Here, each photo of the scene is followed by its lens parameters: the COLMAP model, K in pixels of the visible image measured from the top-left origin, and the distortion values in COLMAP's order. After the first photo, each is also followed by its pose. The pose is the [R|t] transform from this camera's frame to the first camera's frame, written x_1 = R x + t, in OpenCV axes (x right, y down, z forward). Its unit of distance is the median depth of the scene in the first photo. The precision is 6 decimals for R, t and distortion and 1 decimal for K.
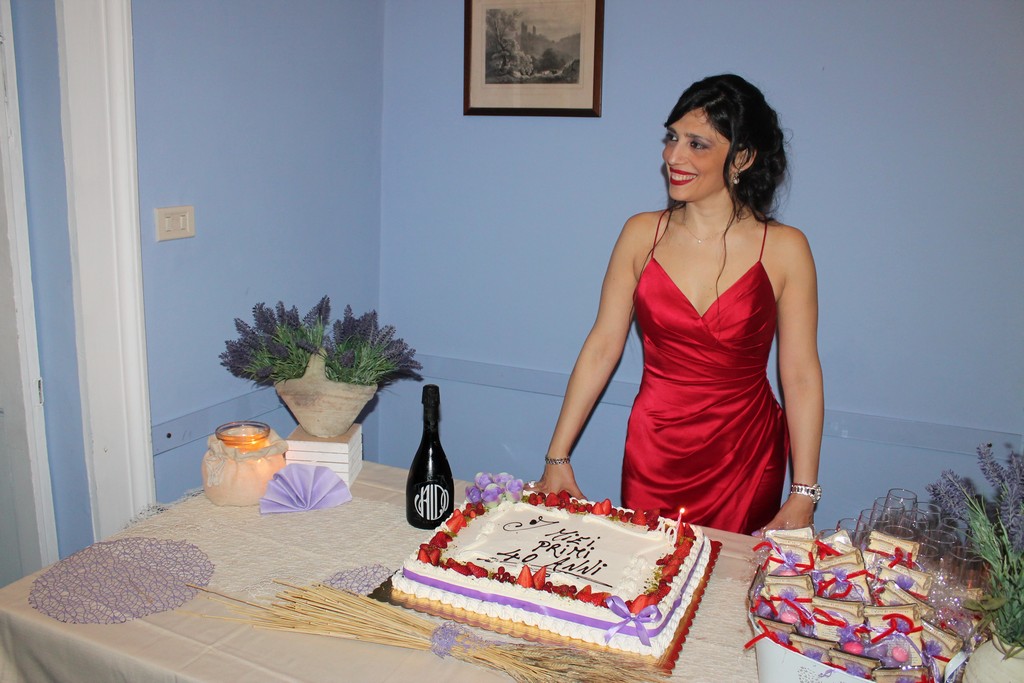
lens RADIAL K [[846.8, 0, 527.2], [0, 846.8, 358.2], [0, 0, 1]] dist [-0.153354, 0.123620]
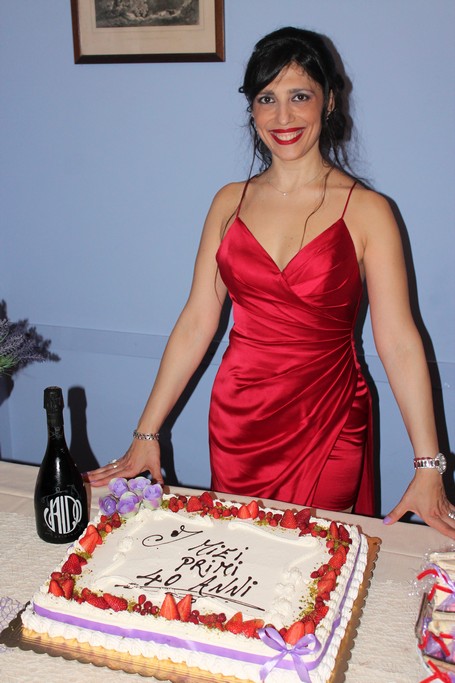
lens RADIAL K [[846.2, 0, 232.4], [0, 846.2, 339.6], [0, 0, 1]] dist [-0.038938, 0.000000]
pose [[0.995457, -0.061893, 0.072345, 0.016023], [0.056742, 0.995846, 0.071213, -0.077824], [-0.076452, -0.066785, 0.994834, 0.093234]]
